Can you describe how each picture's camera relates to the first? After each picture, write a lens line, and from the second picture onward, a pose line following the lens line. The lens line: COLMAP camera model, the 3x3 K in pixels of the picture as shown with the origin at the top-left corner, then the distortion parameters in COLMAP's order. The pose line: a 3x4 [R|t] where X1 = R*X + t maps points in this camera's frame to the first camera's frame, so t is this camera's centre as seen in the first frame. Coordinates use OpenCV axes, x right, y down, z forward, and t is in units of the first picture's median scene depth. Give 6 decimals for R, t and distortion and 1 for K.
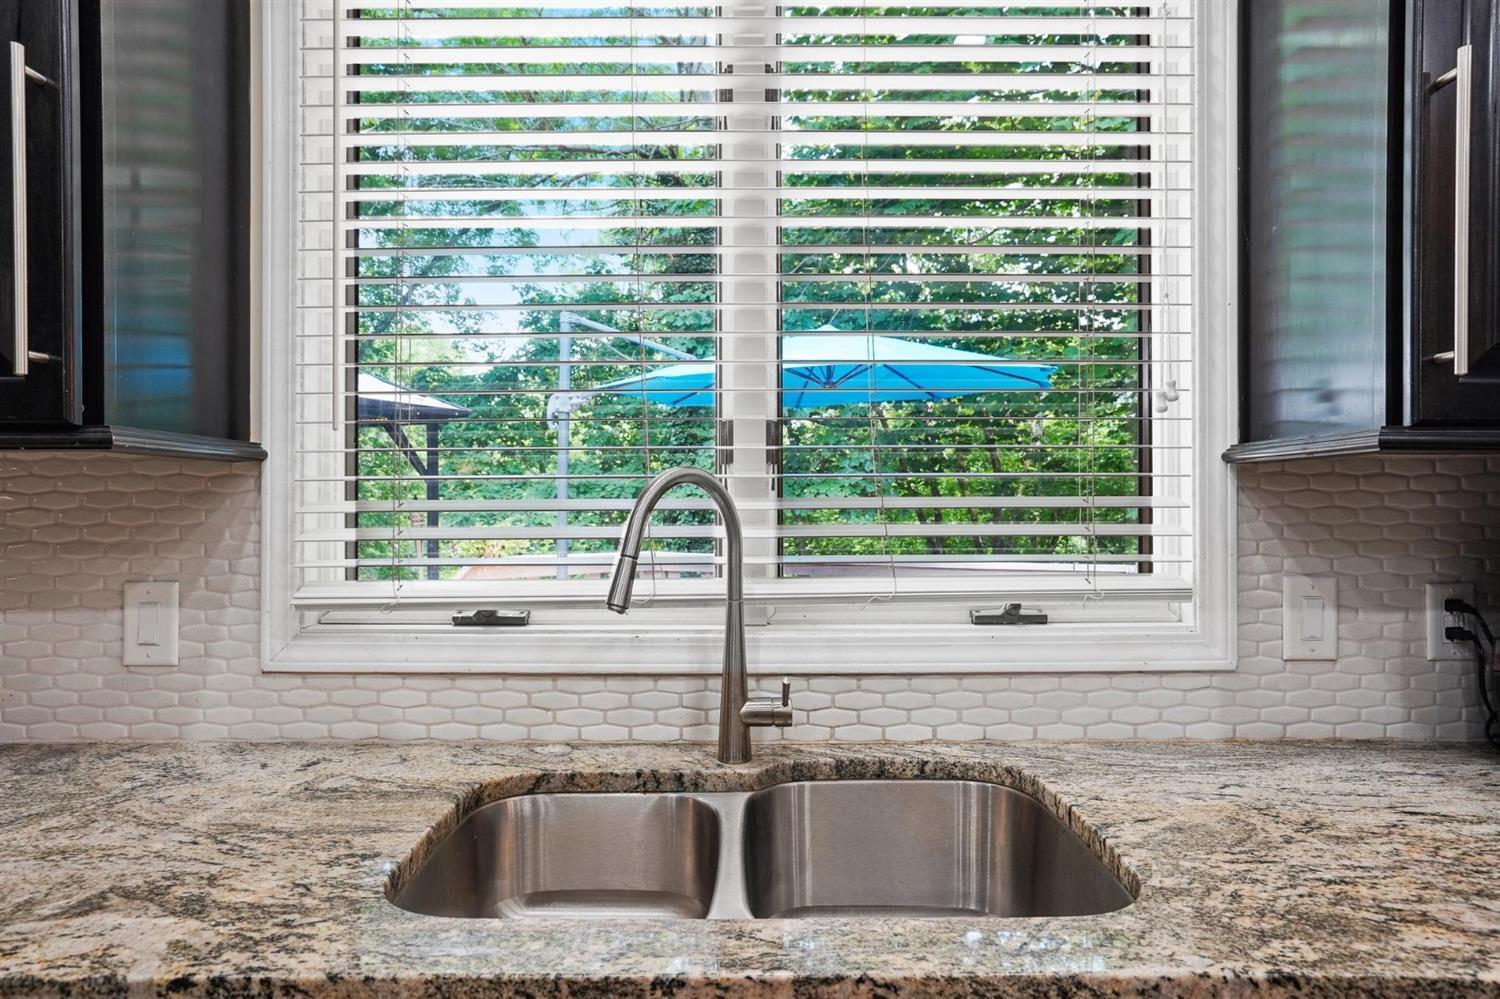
lens RADIAL K [[839.6, 0, 750.0], [0, 839.6, 499.5], [0, 0, 1]] dist [0.030240, 0.000254]
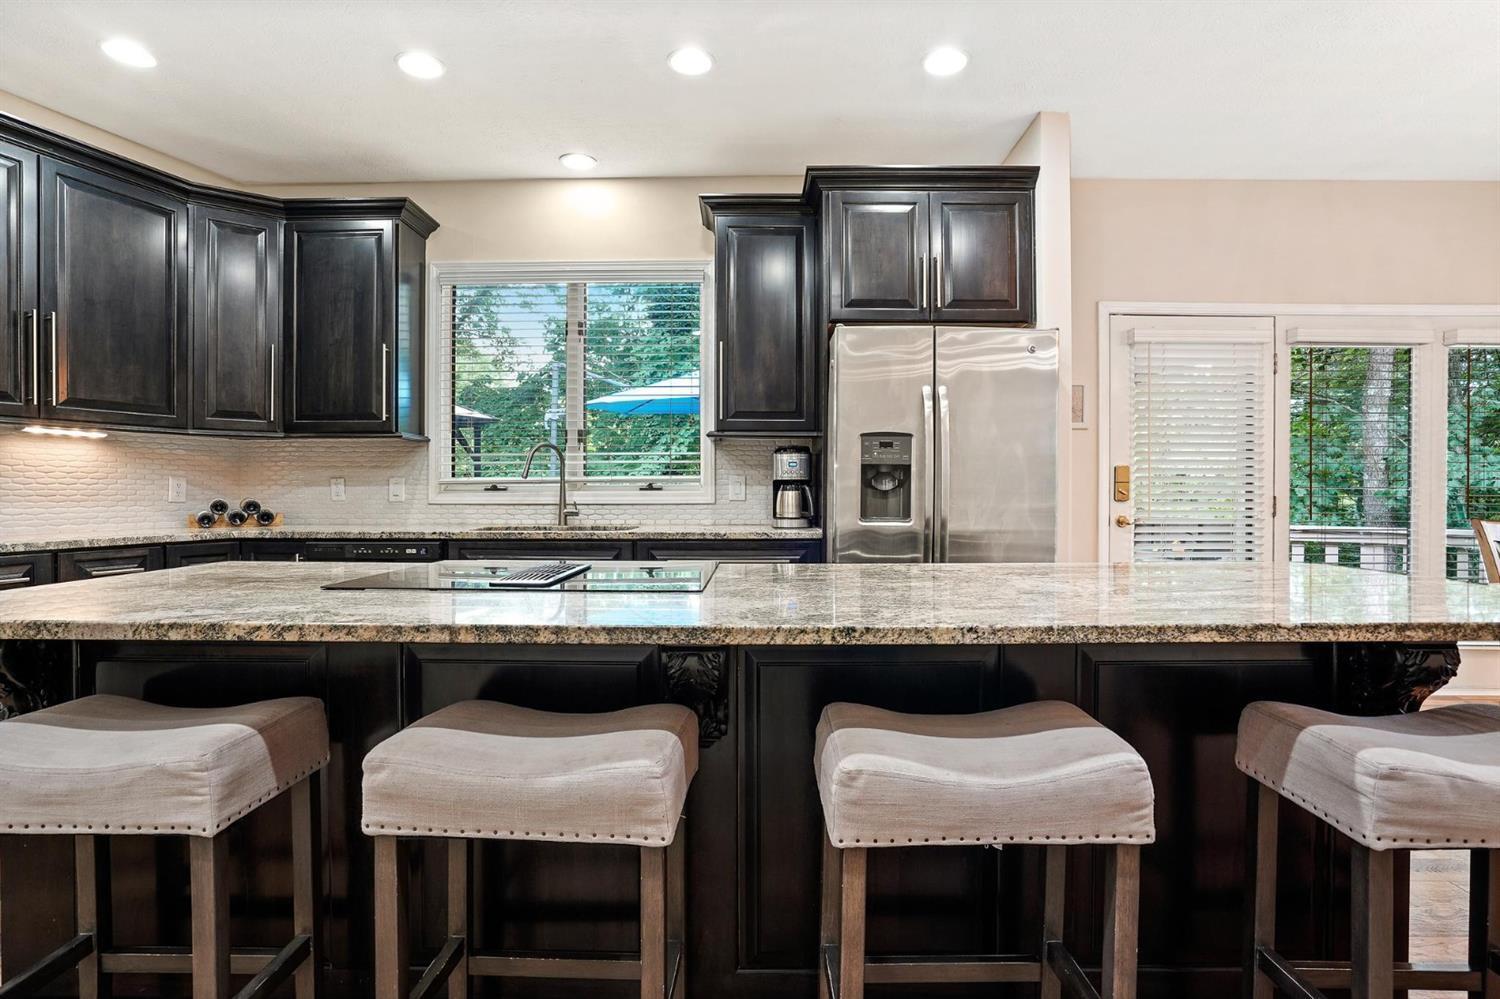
lens RADIAL K [[739.1, 0, 750.0], [0, 739.1, 499.5], [0, 0, 1]] dist [-0.022464, -0.000103]
pose [[0.999989, 0.001046, -0.004655, 0.714651], [-0.000979, 0.999896, 0.014391, 0.141829], [0.004669, -0.014386, 0.999886, -1.915298]]
